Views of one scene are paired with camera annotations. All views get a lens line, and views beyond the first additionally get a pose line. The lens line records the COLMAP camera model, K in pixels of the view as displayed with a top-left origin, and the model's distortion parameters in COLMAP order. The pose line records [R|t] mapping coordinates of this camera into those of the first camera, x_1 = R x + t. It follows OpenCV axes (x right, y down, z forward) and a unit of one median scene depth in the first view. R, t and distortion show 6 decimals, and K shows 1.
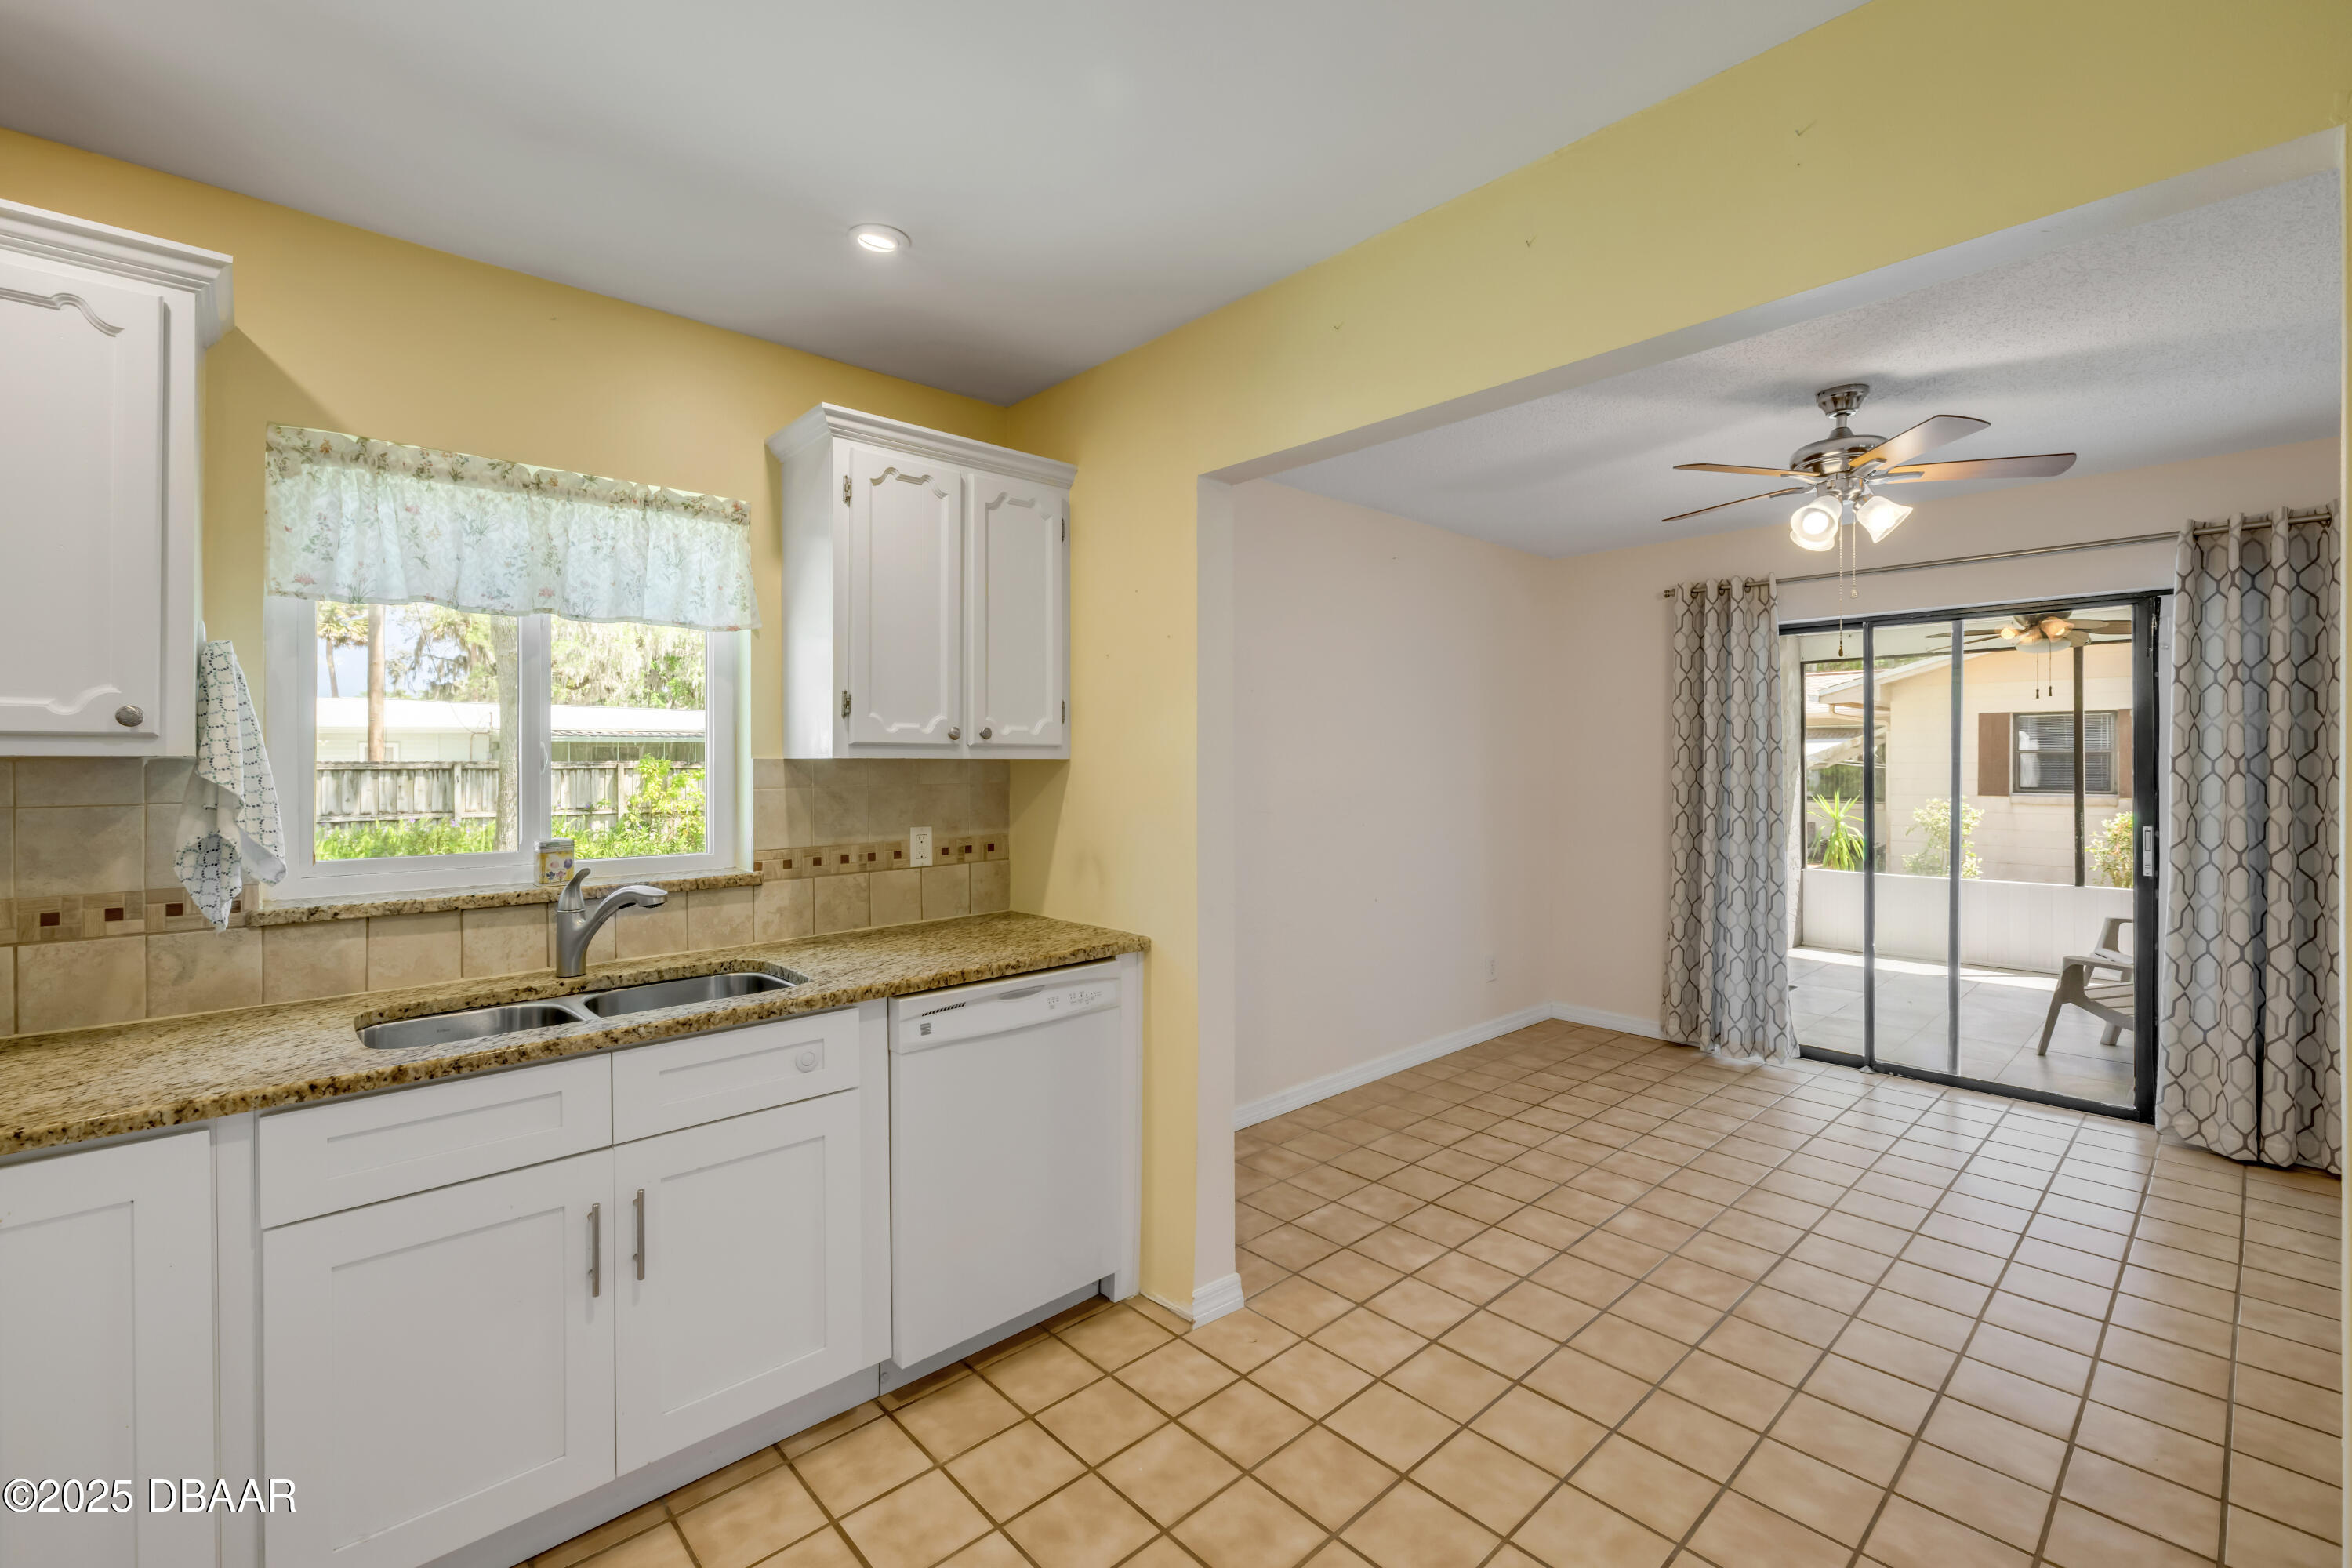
lens RADIAL K [[1003.6, 0, 1171.7], [0, 1003.6, 762.4], [0, 0, 1]] dist [-0.000571, -0.000050]
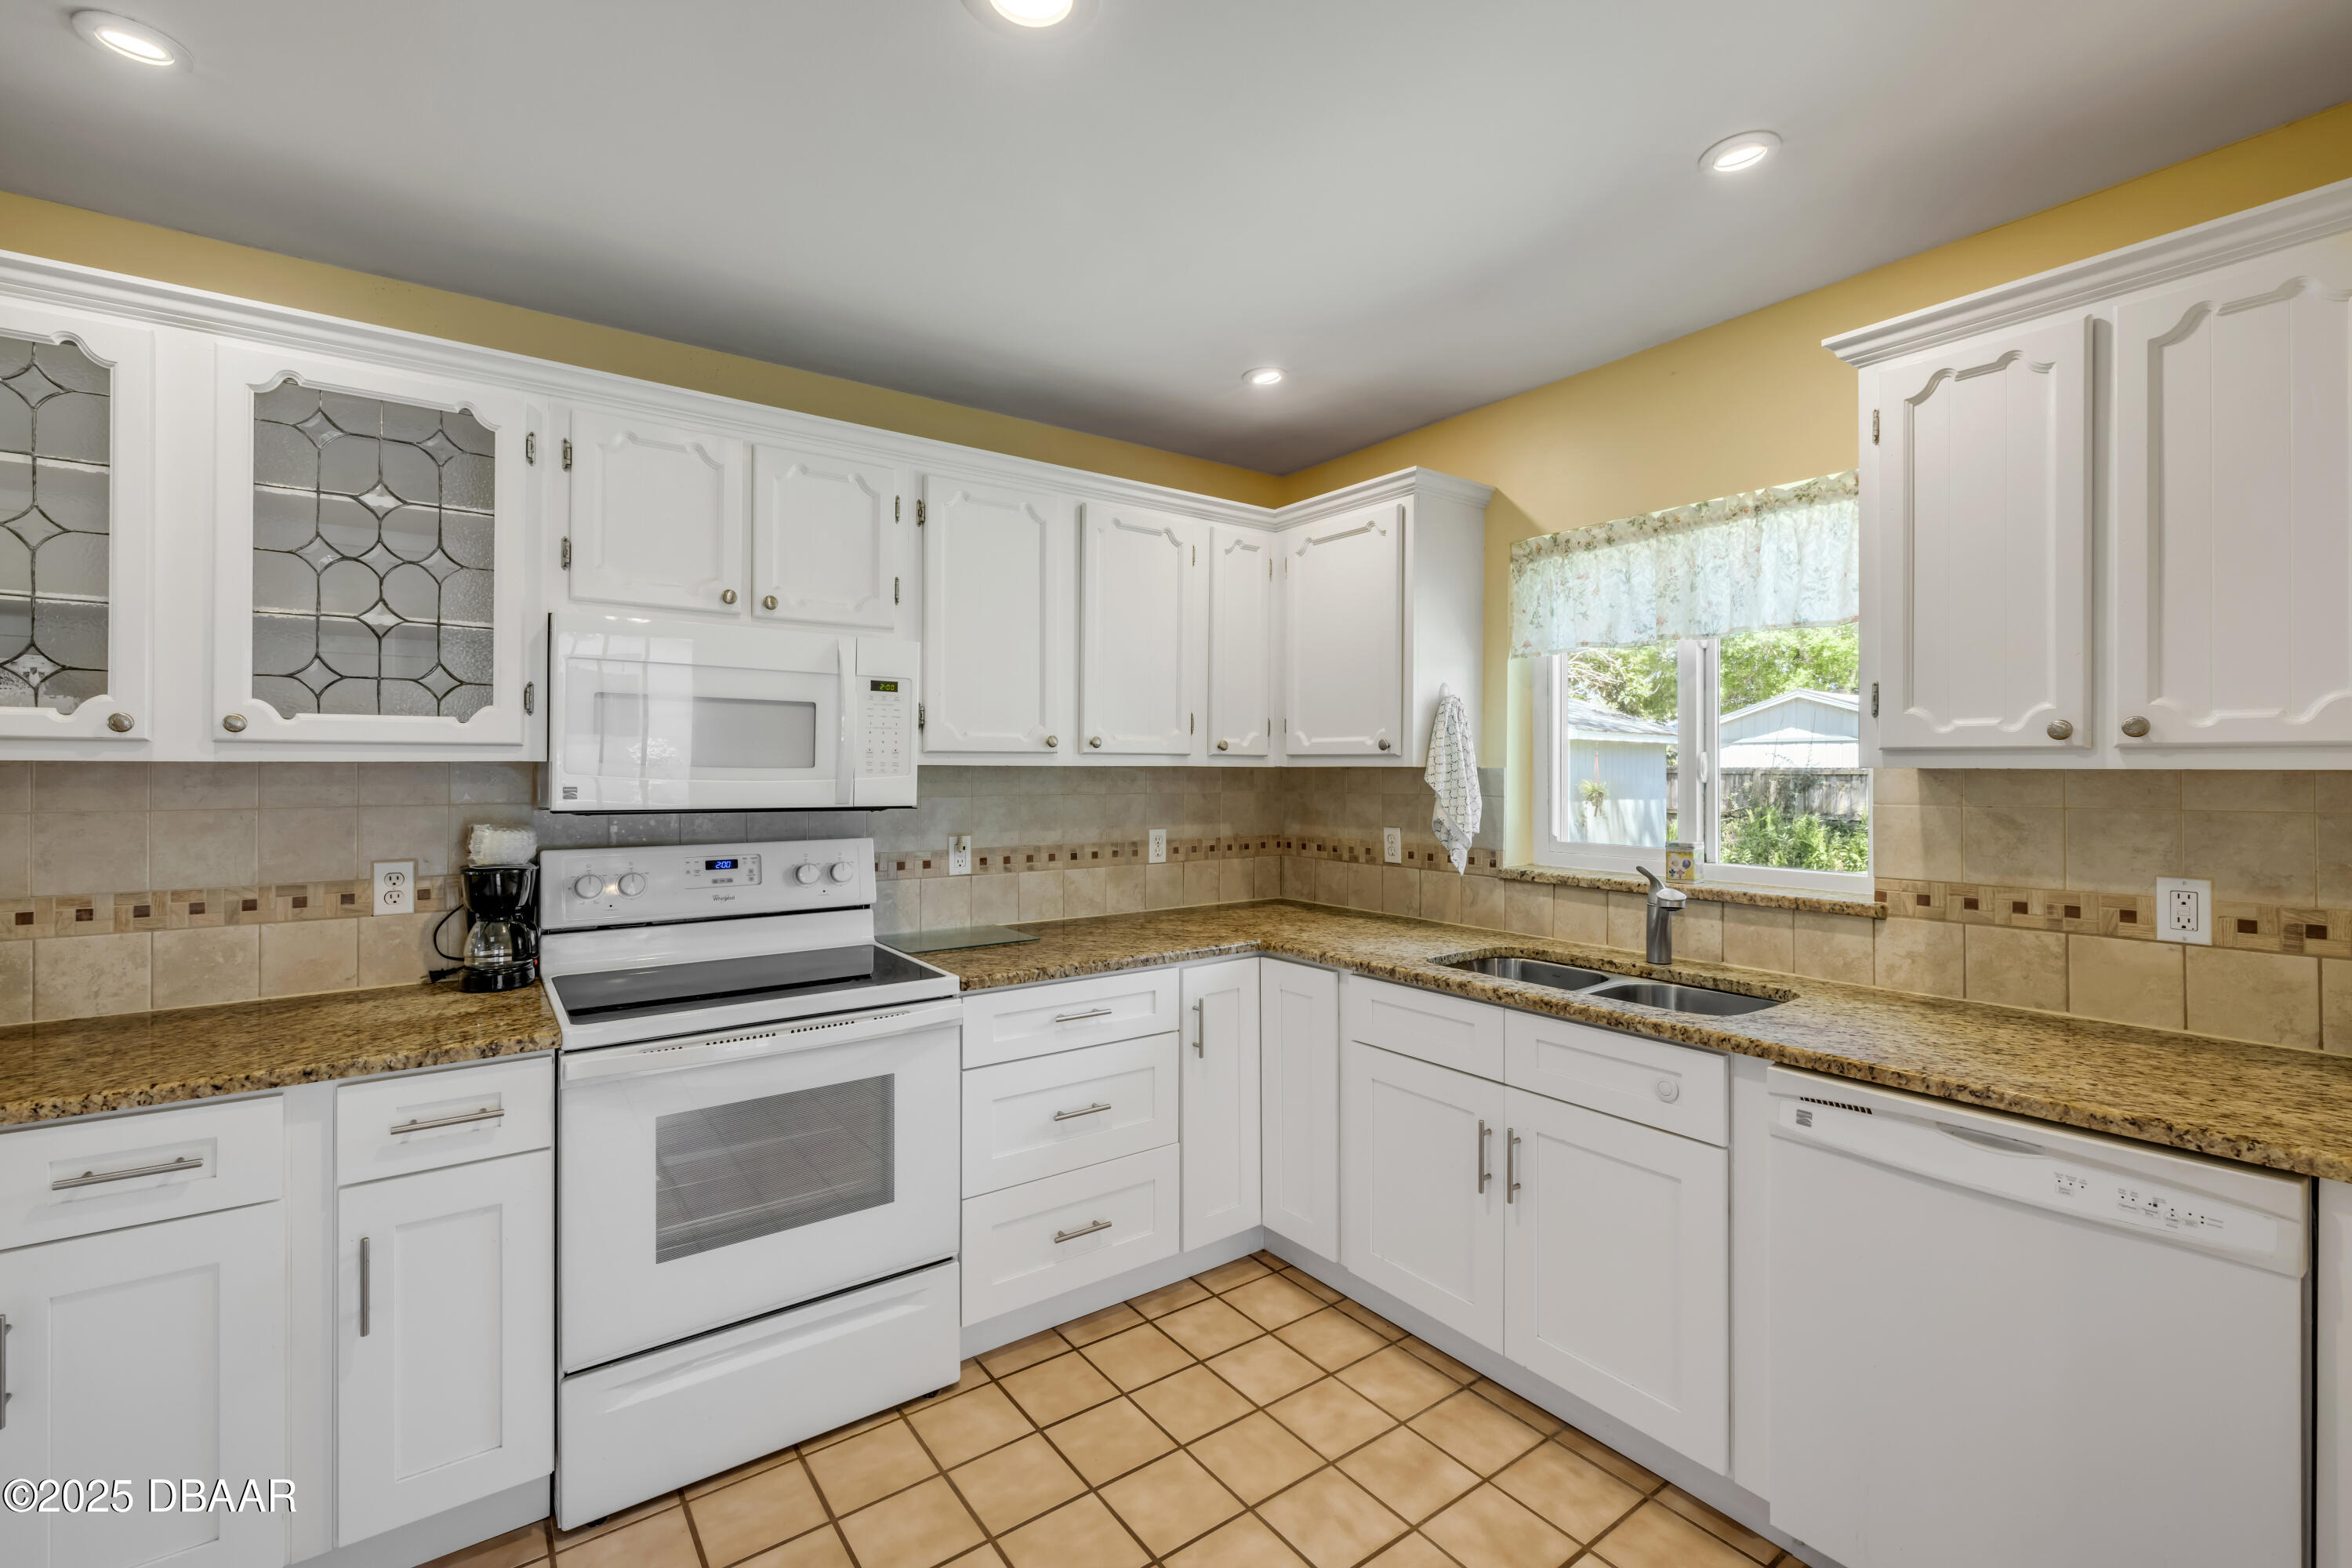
lens RADIAL K [[994.4, 0, 1168.9], [0, 994.4, 766.3], [0, 0, 1]] dist [-0.001555, 0.000110]
pose [[-0.113668, 0.000232, -0.993519, 0.488655], [-0.002190, 0.999997, 0.000484, -0.004361], [0.993516, 0.002230, -0.113667, 0.511138]]
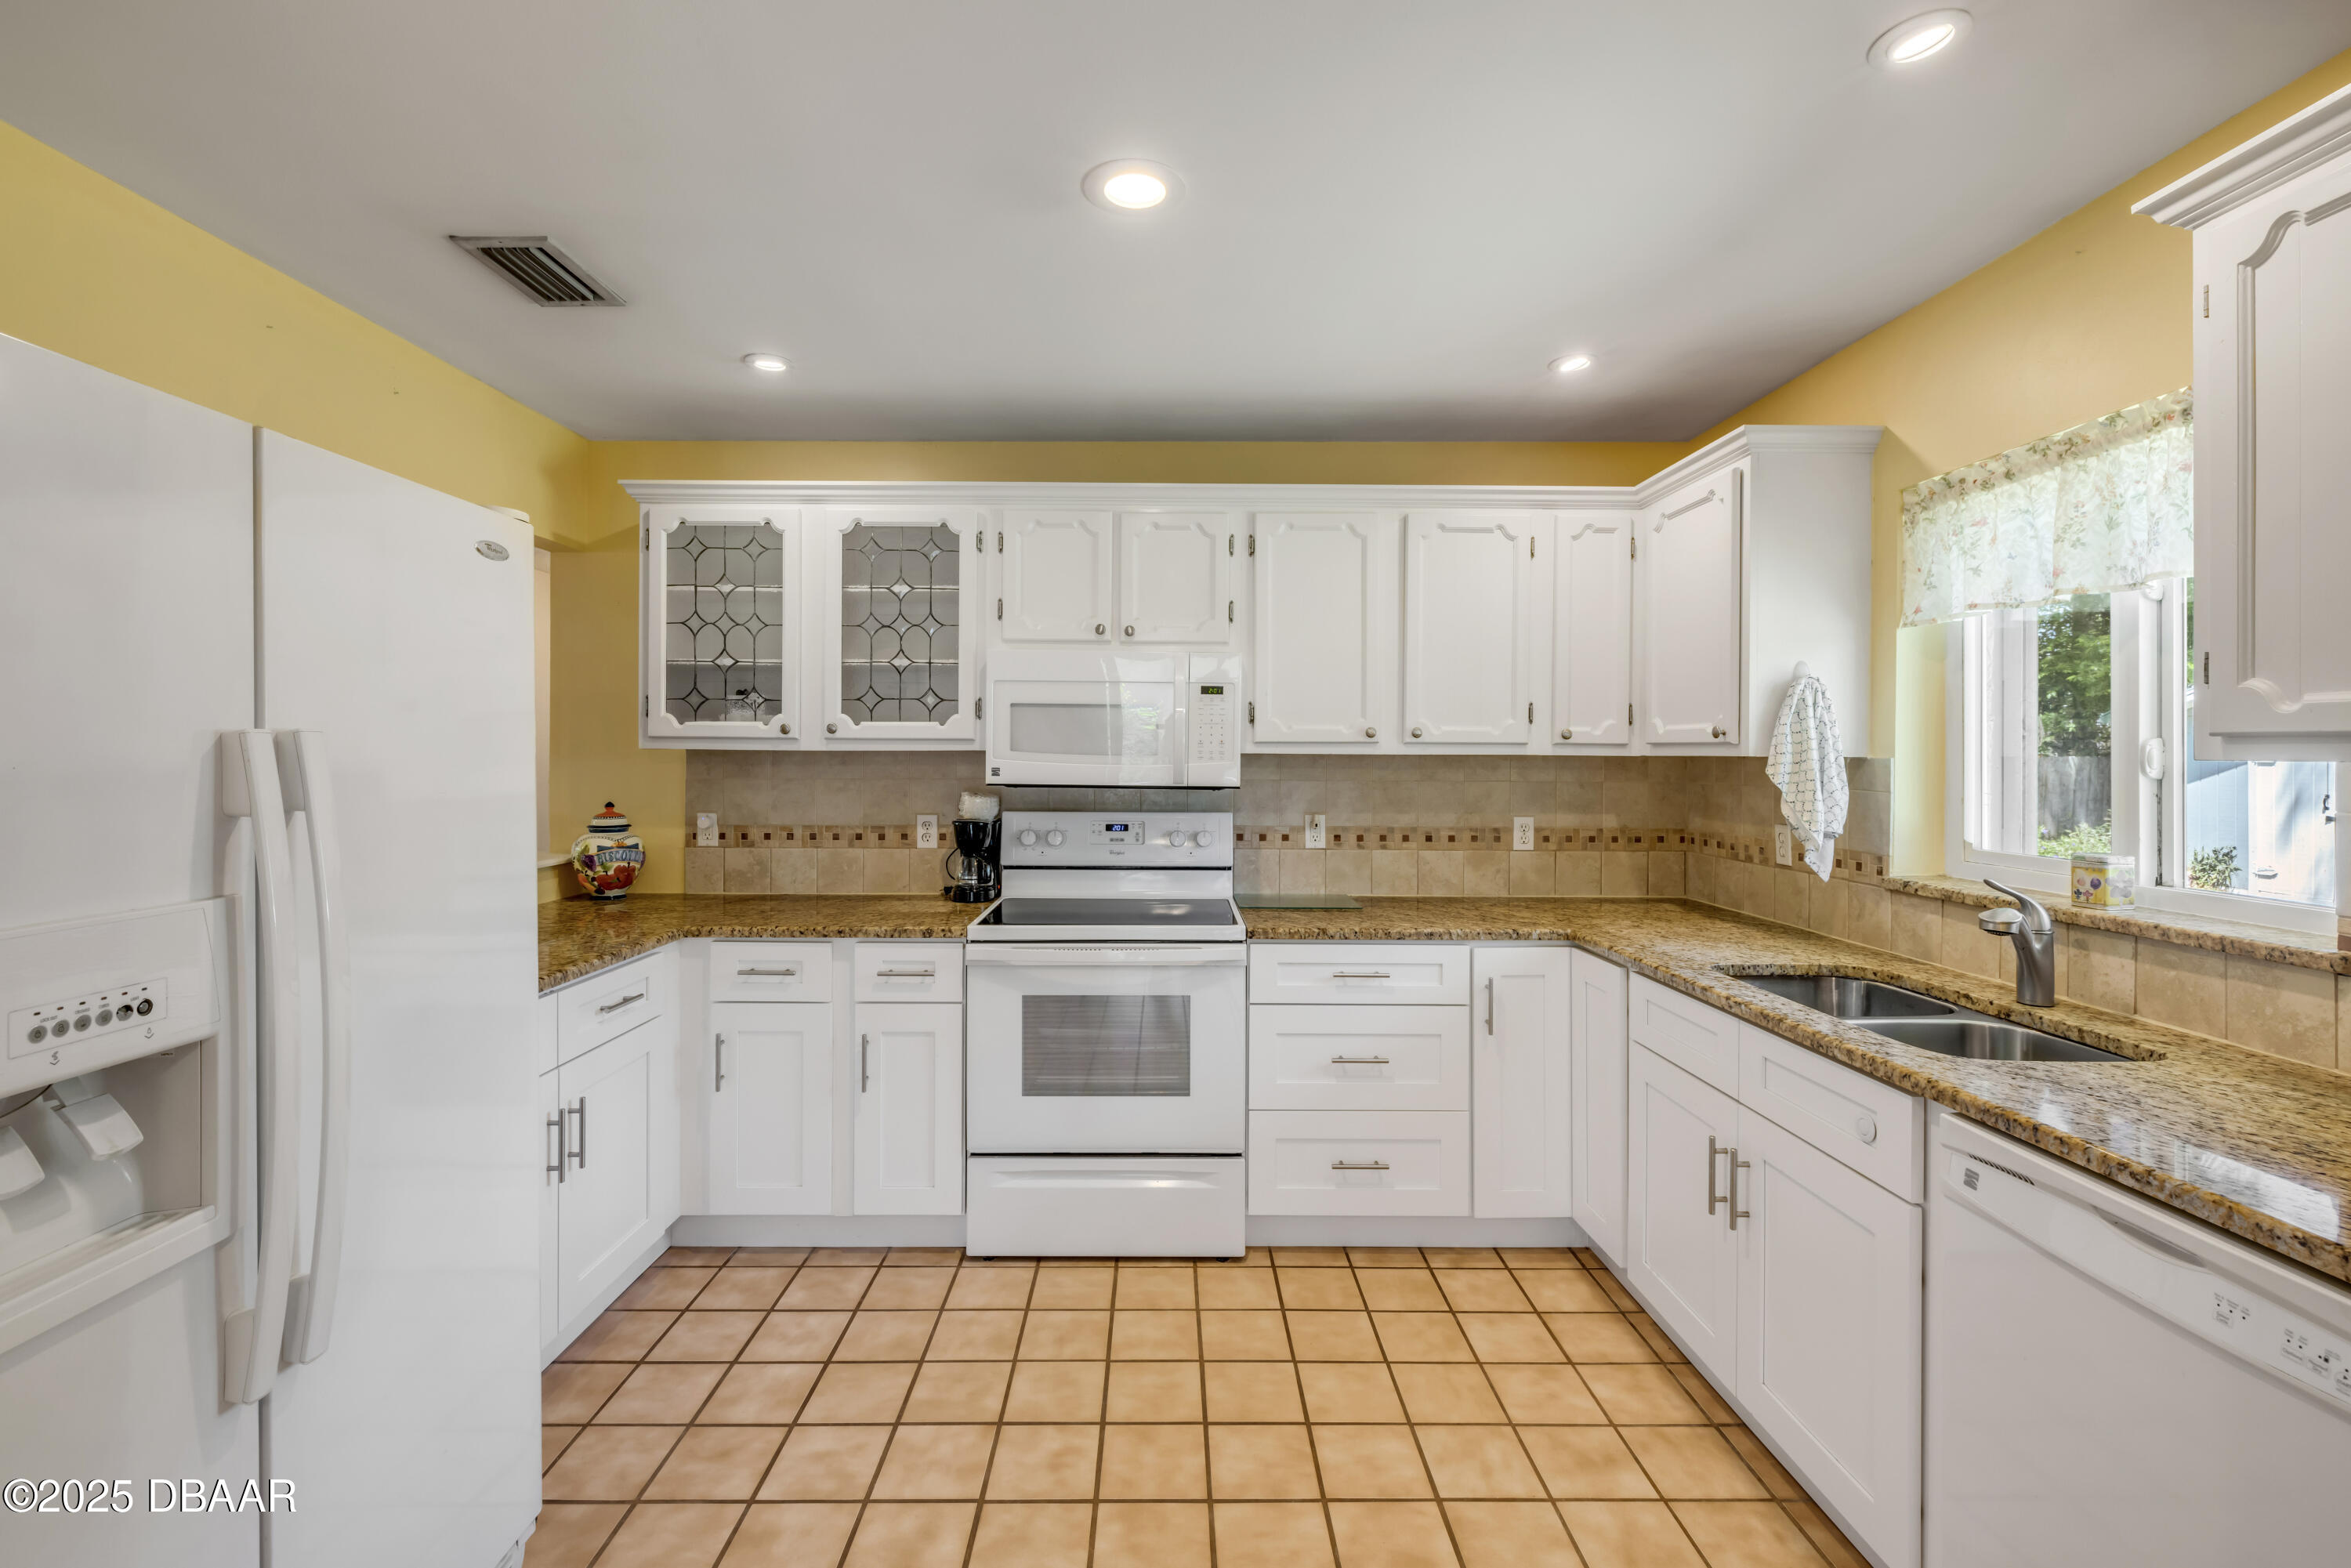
lens RADIAL K [[996.0, 0, 1169.6], [0, 996.0, 752.1], [0, 0, 1]] dist [-0.000125, 0.000000]
pose [[-0.668233, -0.002084, -0.743949, 0.493751], [-0.003977, 0.999992, 0.000771, -0.006666], [0.743941, 0.003475, -0.668236, 0.890196]]
